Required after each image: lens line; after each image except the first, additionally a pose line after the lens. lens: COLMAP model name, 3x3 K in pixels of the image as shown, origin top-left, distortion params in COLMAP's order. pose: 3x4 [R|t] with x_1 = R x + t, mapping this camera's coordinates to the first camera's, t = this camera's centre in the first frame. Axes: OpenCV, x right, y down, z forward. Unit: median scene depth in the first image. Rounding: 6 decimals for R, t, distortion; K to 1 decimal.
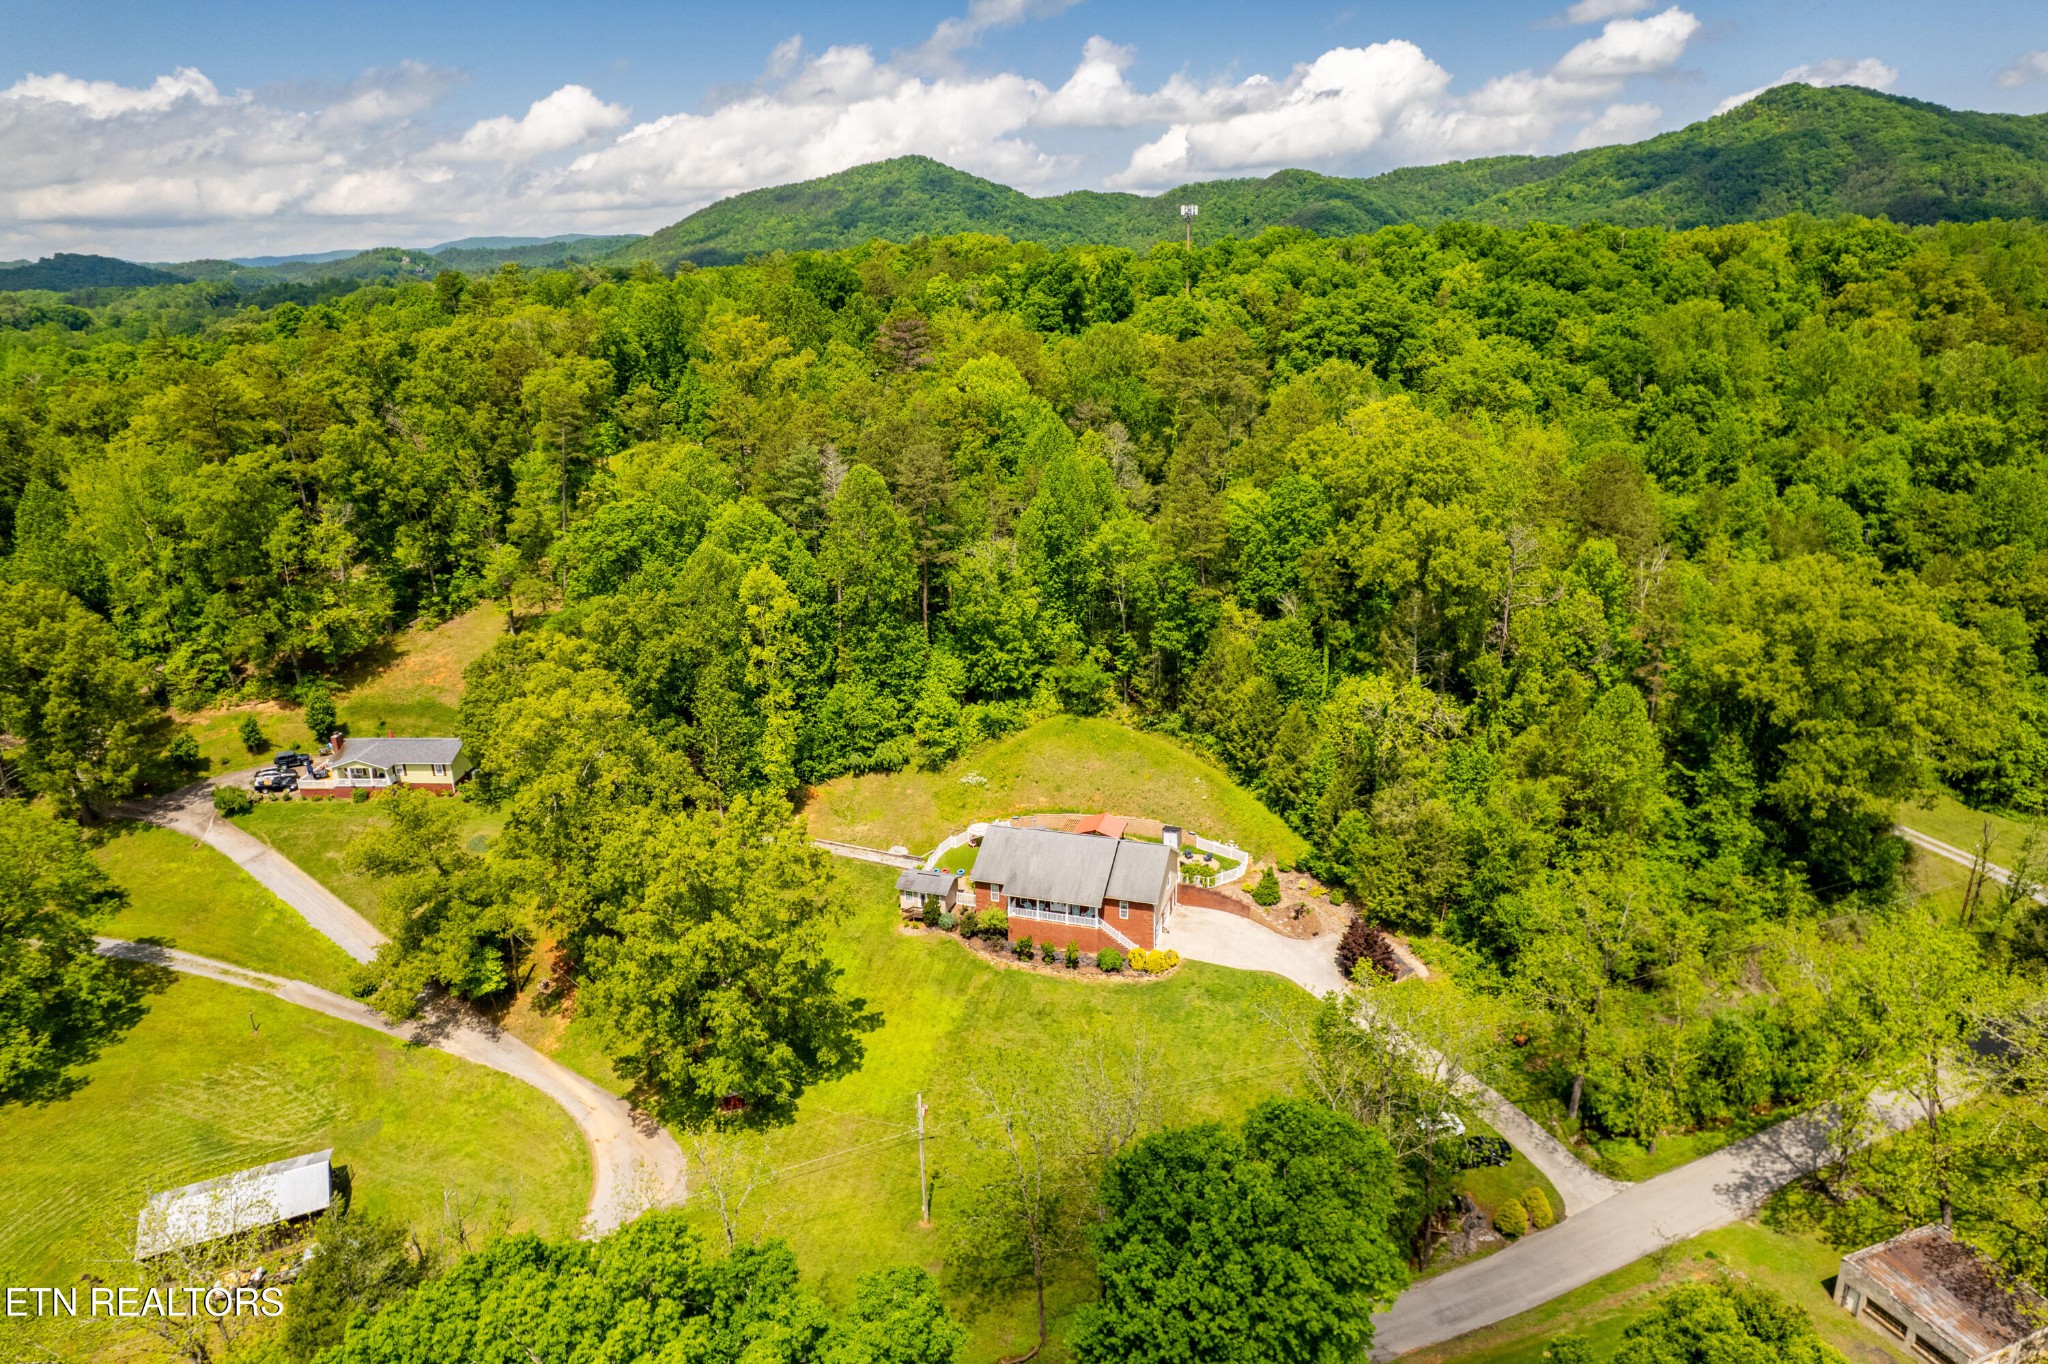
lens RADIAL K [[1319.2, 0, 1024.0], [0, 1319.2, 690.3], [0, 0, 1]] dist [-0.071827, 0.058033]
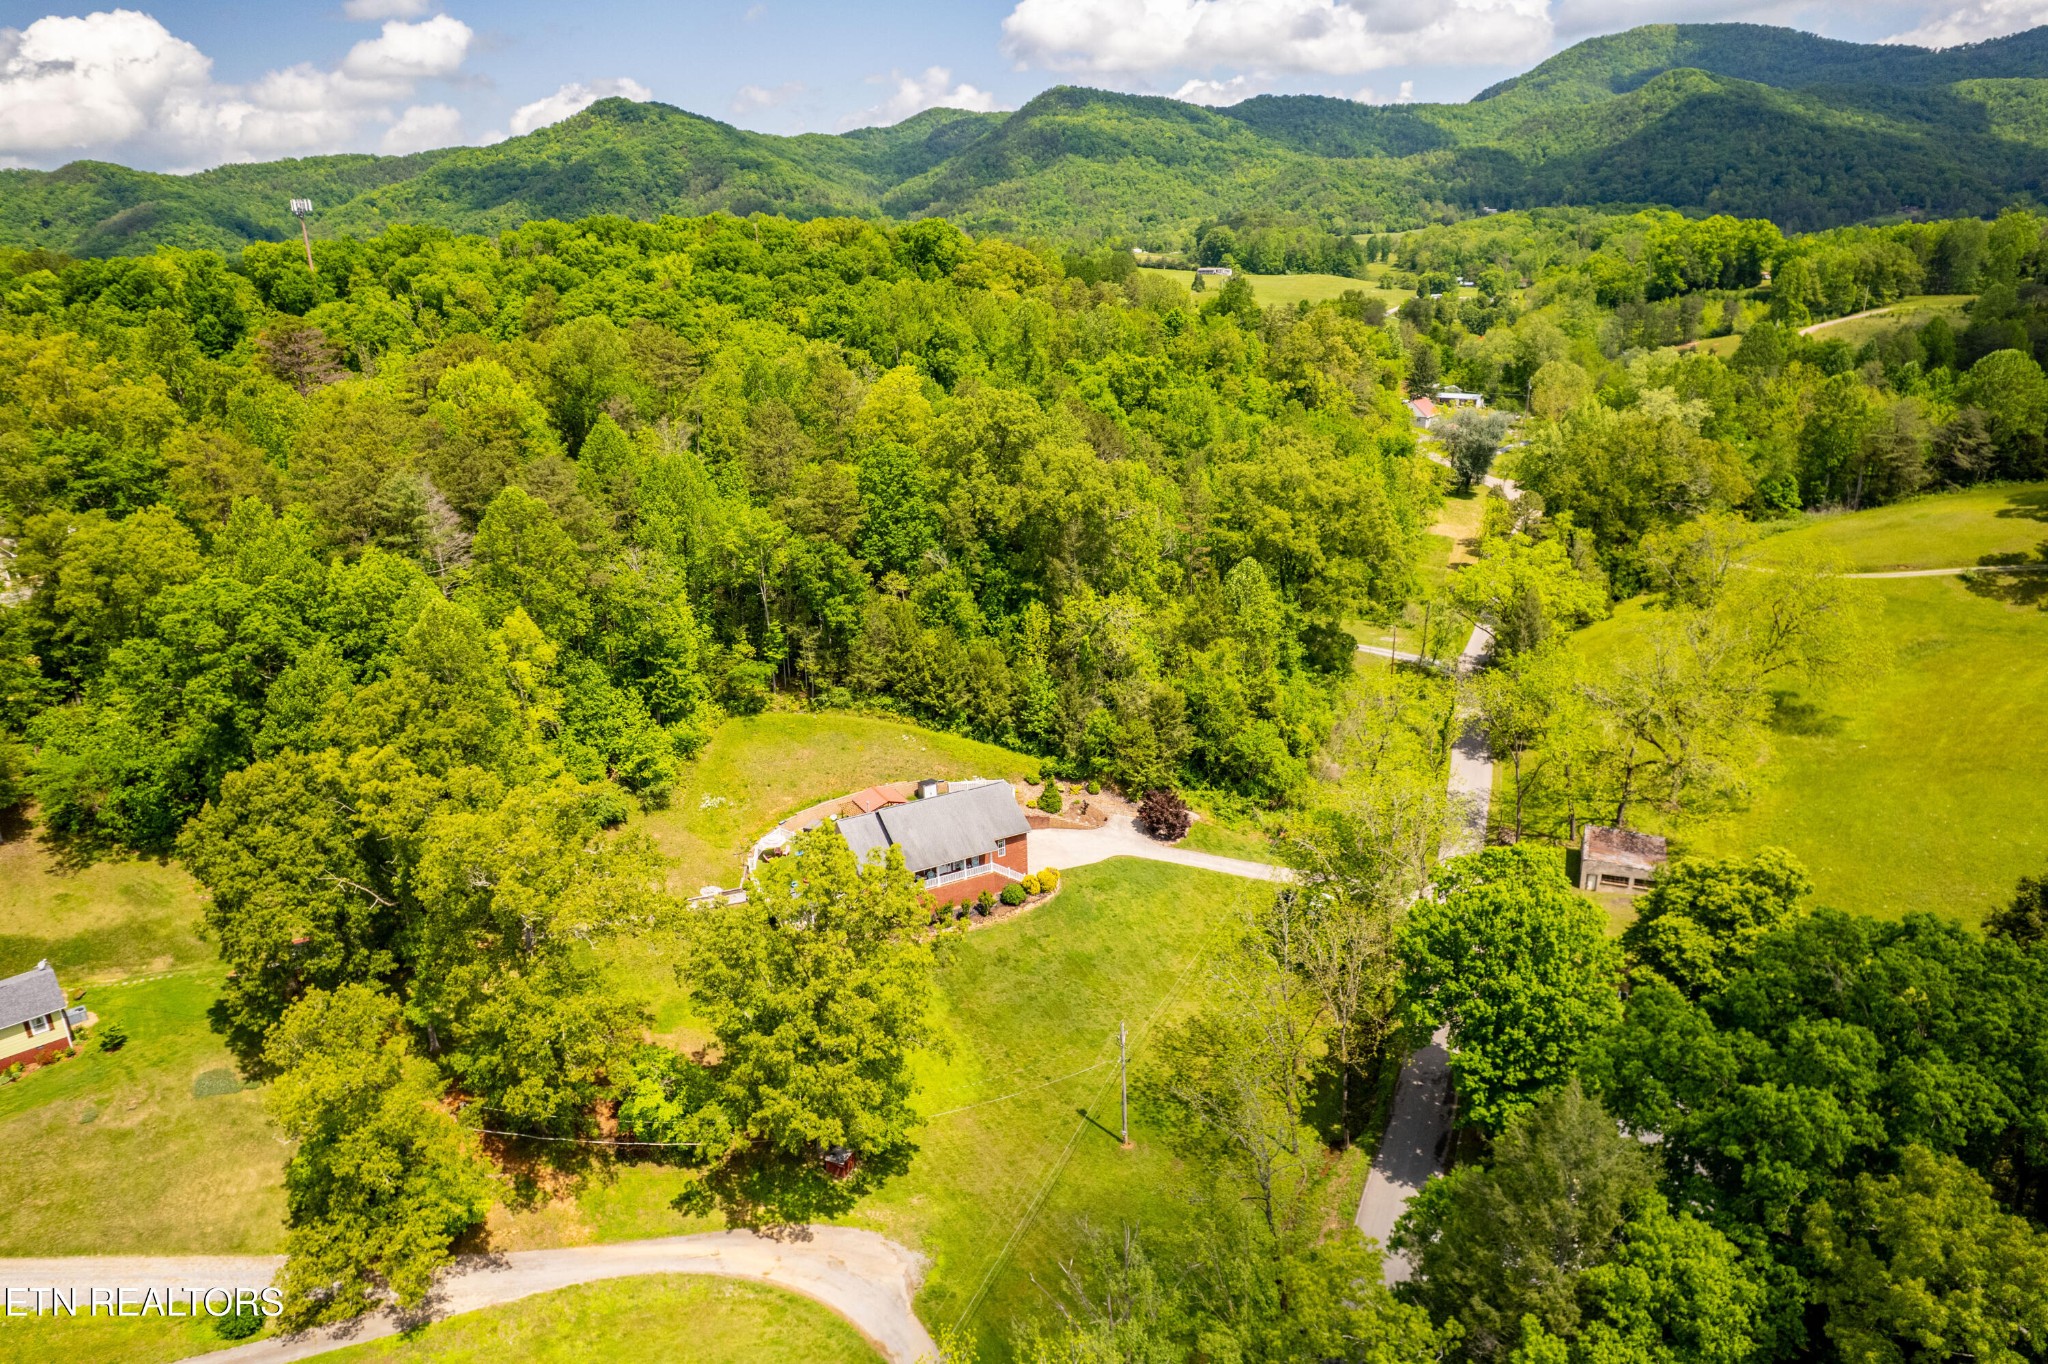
lens RADIAL K [[1319.2, 0, 1029.6], [0, 1319.2, 685.6], [0, 0, 1]] dist [-0.071827, 0.058033]
pose [[0.682362, -0.235537, 0.692029, -0.495646], [0.238872, 0.966545, 0.093435, -0.043990], [-0.690885, 0.101550, 0.715797, 0.166056]]
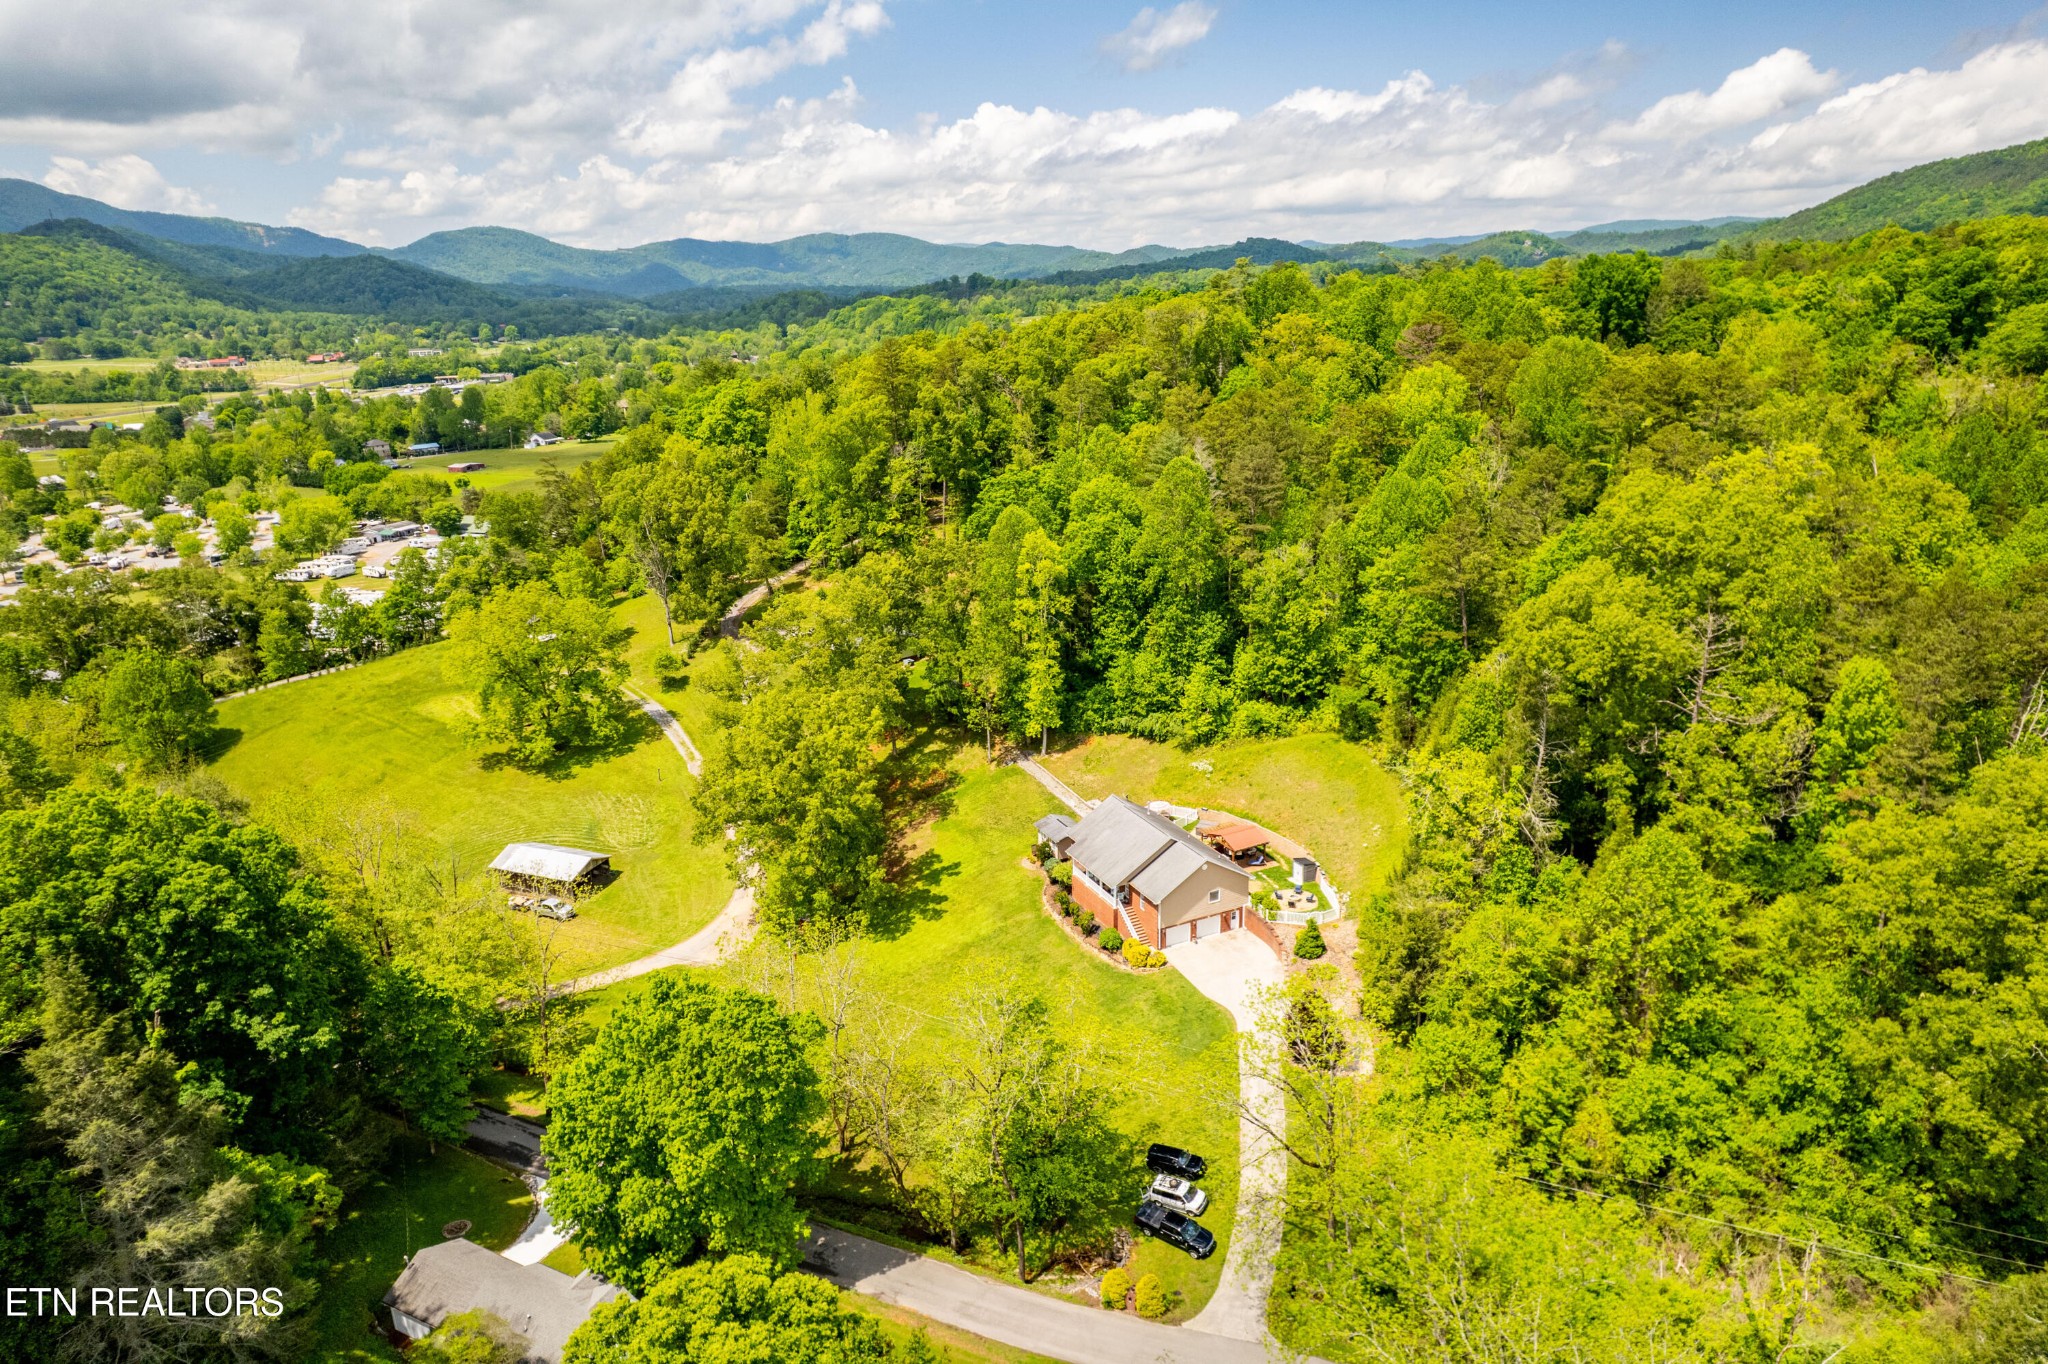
lens RADIAL K [[1319.2, 0, 1013.4], [0, 1319.2, 691.1], [0, 0, 1]] dist [-0.071827, 0.058033]
pose [[0.690122, 0.224684, -0.687930, 0.546734], [-0.215785, 0.971230, 0.100740, -0.061296], [0.690774, 0.078922, 0.718751, 0.138321]]
